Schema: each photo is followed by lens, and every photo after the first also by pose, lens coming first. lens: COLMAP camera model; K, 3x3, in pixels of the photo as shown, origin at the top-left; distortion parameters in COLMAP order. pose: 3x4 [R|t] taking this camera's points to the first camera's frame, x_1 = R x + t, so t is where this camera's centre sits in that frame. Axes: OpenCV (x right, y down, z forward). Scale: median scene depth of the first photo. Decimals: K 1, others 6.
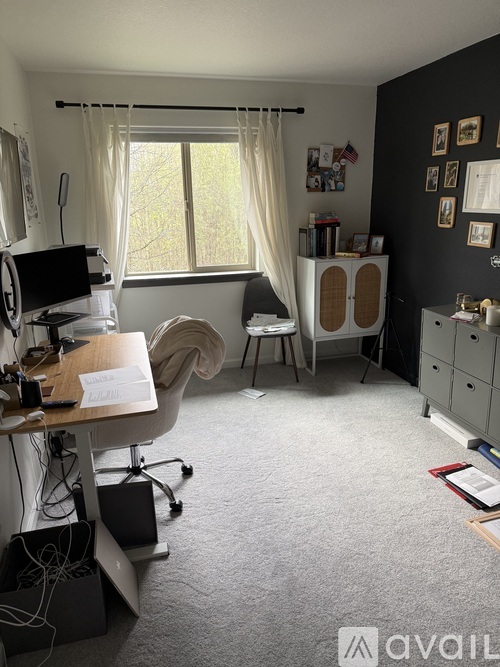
lens RADIAL K [[468.4, 0, 250.0], [0, 468.4, 333.5], [0, 0, 1]] dist [0.095893, -0.142848]
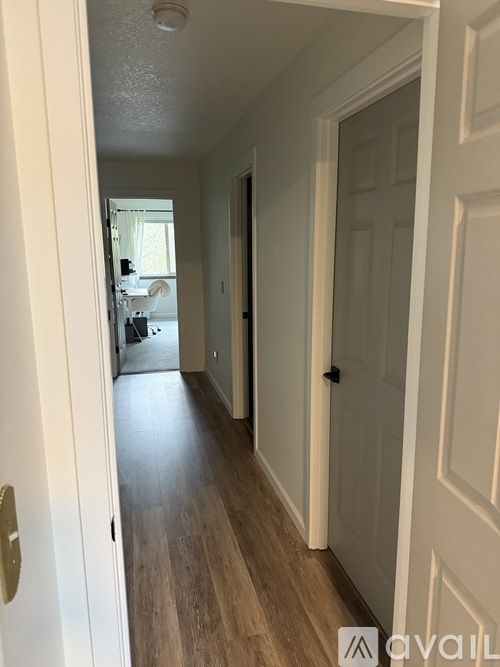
lens RADIAL K [[468.4, 0, 250.0], [0, 468.4, 333.5], [0, 0, 1]] dist [0.095893, -0.142848]
pose [[0.999620, 0.005706, -0.026964, 0.414442], [-0.008072, 0.996045, -0.088482, 0.437459], [0.026353, 0.088666, 0.995713, -1.558175]]
